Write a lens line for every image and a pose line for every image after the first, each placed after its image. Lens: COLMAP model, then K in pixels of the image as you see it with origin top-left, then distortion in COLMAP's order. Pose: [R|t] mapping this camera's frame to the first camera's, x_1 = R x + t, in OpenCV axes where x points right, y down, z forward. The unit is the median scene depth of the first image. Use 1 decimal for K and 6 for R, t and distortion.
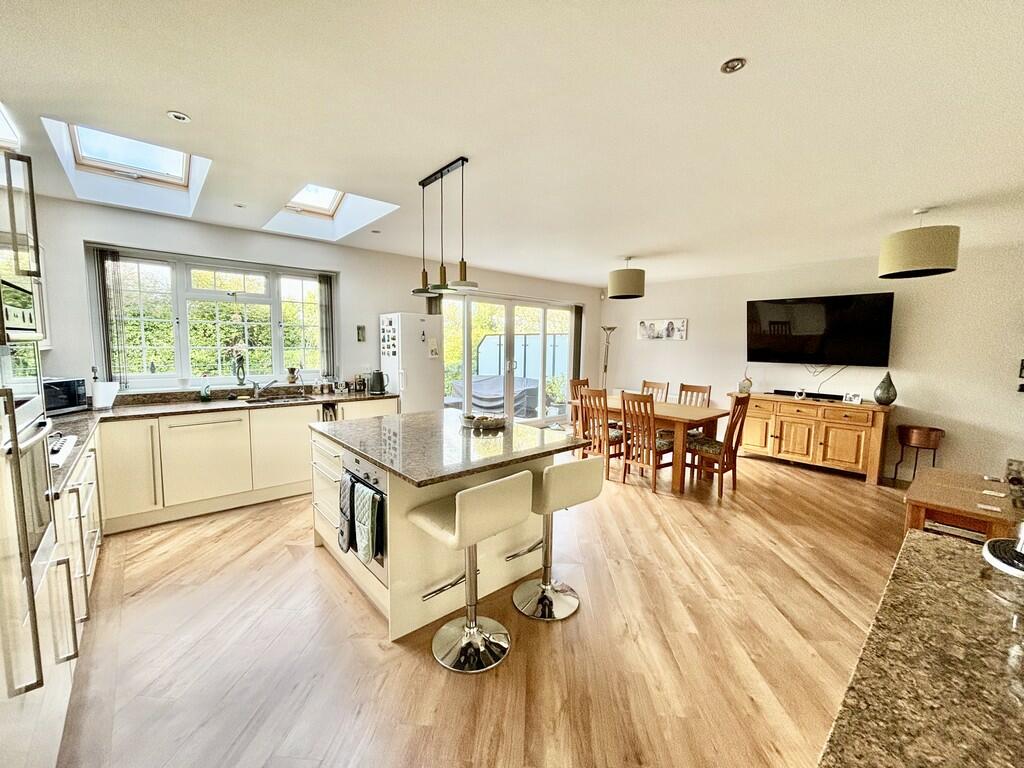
lens RADIAL K [[411.9, 0, 512.0], [0, 411.9, 383.0], [0, 0, 1]] dist [-0.001600, -0.000176]
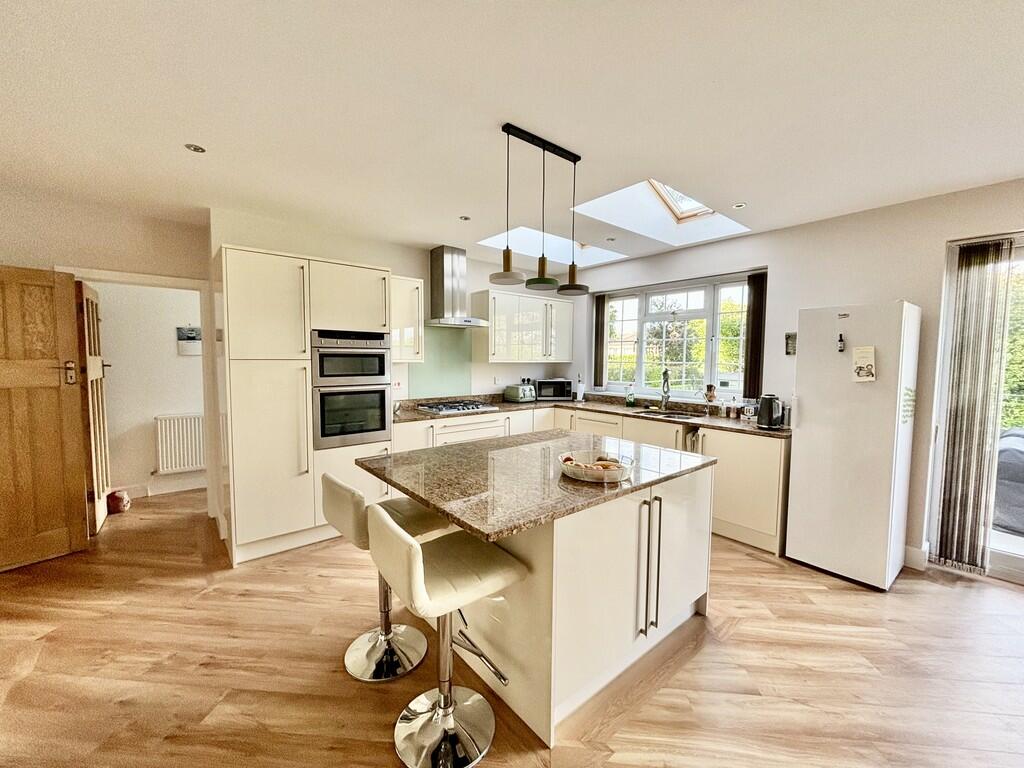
lens RADIAL K [[411.9, 0, 512.5], [0, 411.9, 384.4], [0, 0, 1]] dist [-0.001600, -0.000176]
pose [[-0.031705, 0.048295, -0.998330, 0.429828], [-0.107175, 0.992909, 0.051436, -0.041527], [0.993735, 0.108627, -0.026305, 0.642674]]
